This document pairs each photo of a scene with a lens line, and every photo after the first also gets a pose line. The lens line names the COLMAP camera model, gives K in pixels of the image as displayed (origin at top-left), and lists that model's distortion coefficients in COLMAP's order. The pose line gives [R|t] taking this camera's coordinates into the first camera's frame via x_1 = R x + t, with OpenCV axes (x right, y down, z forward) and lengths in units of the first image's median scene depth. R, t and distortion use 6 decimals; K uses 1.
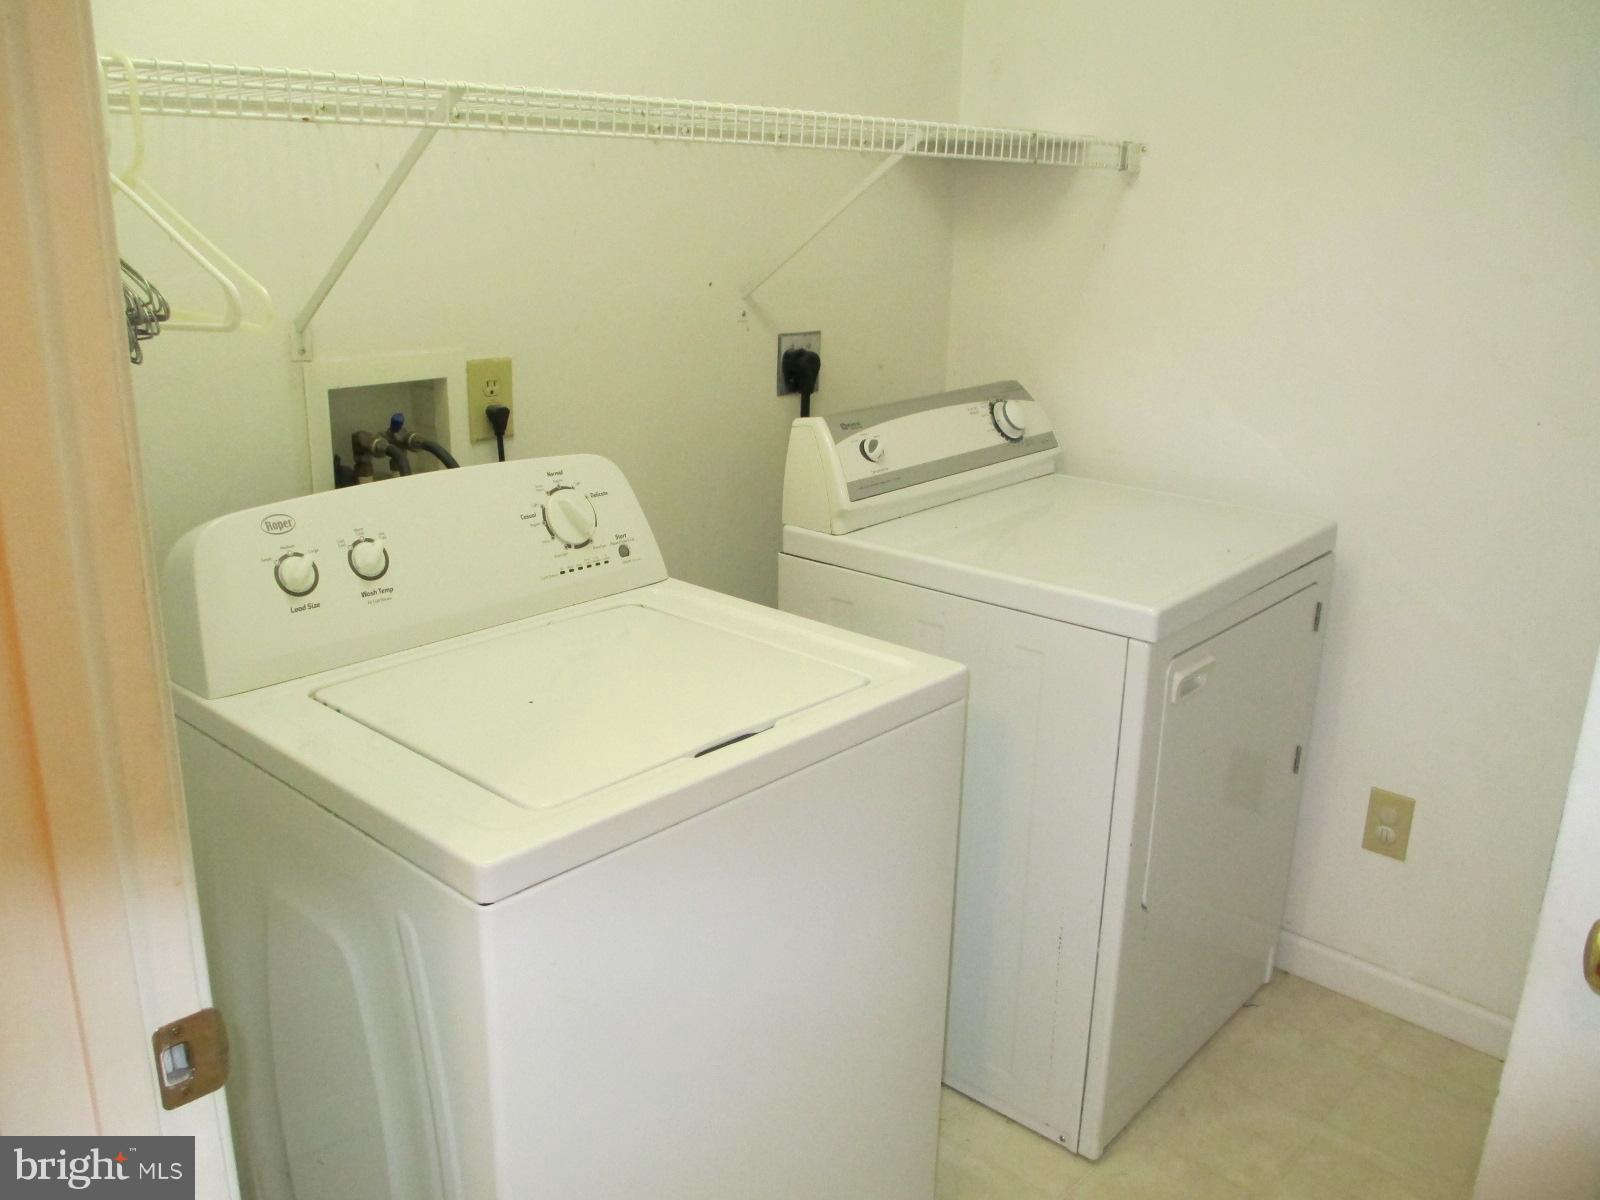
lens RADIAL K [[1340.8, 0, 800.0], [0, 1340.8, 600.0], [0, 0, 1]] dist [-0.063123, 0.036101]
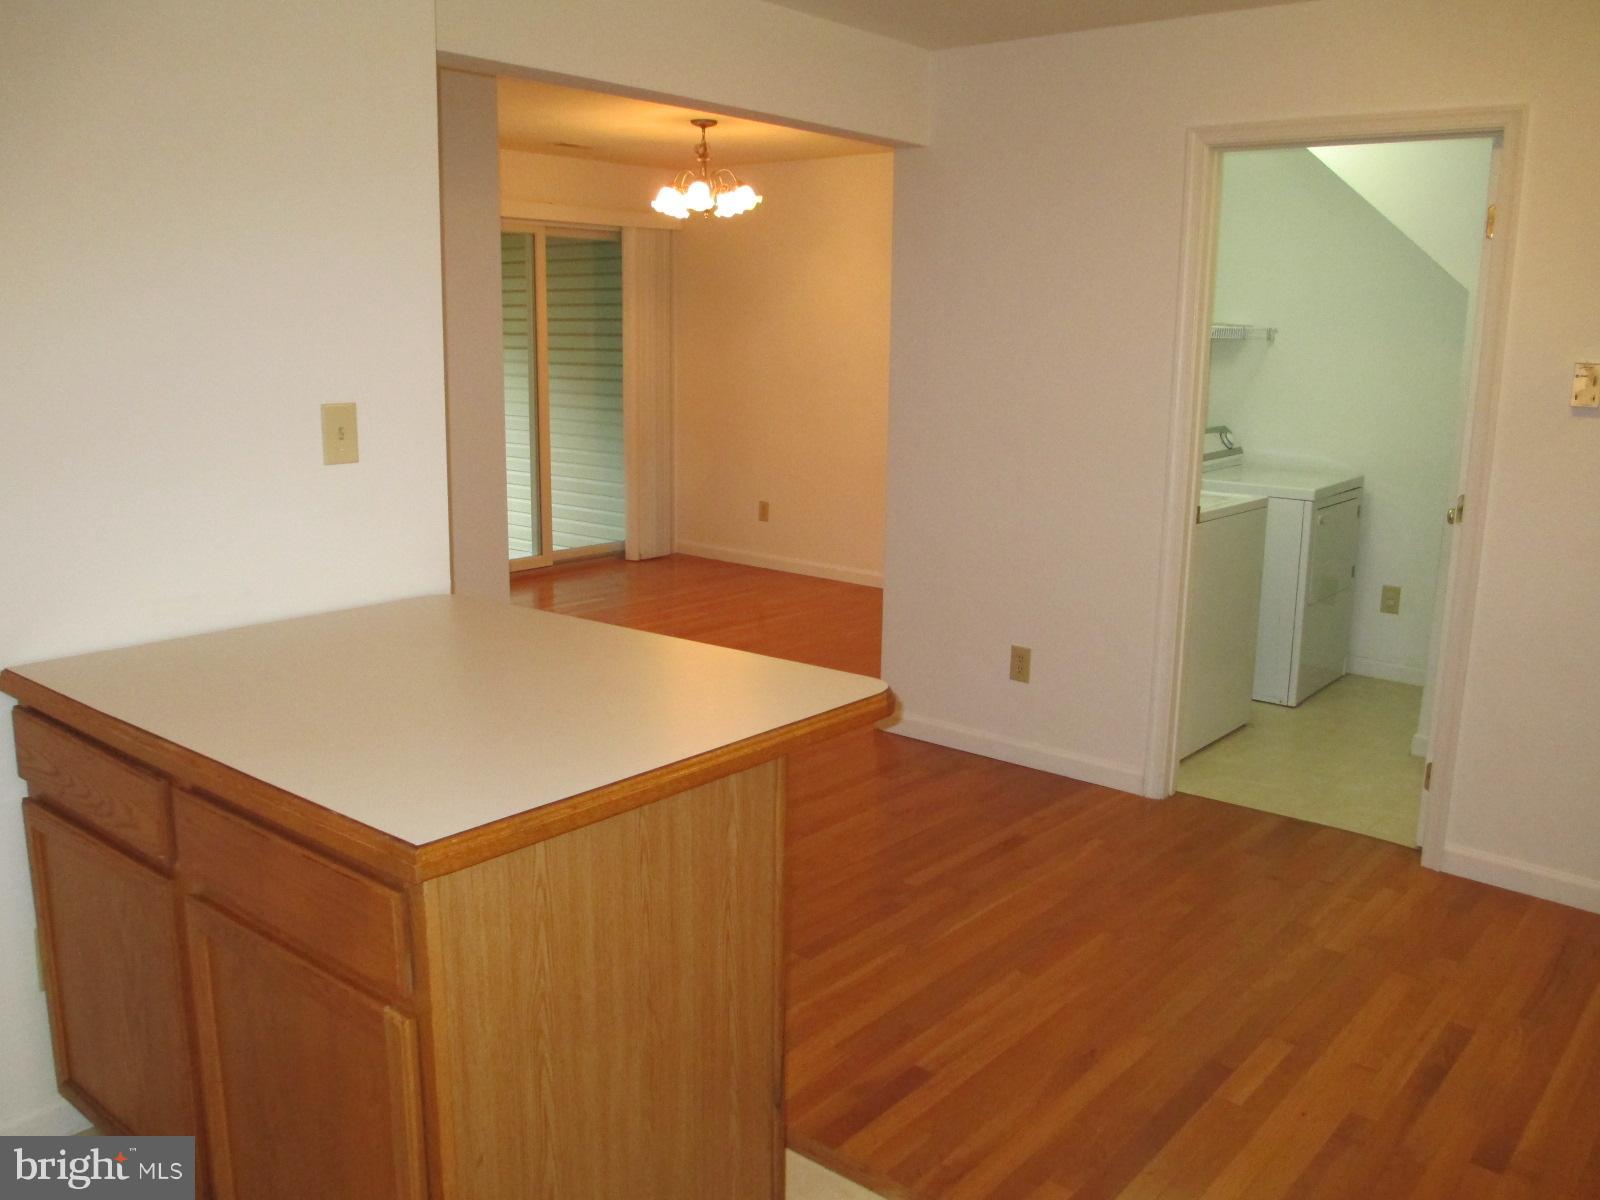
lens RADIAL K [[1344.2, 0, 800.0], [0, 1344.2, 600.0], [0, 0, 1]] dist [-0.069735, 0.003391]
pose [[0.998912, -0.024223, 0.039857, -0.742963], [0.027818, 0.995344, -0.092282, 0.366199], [-0.037436, 0.093291, 0.994935, -1.395151]]
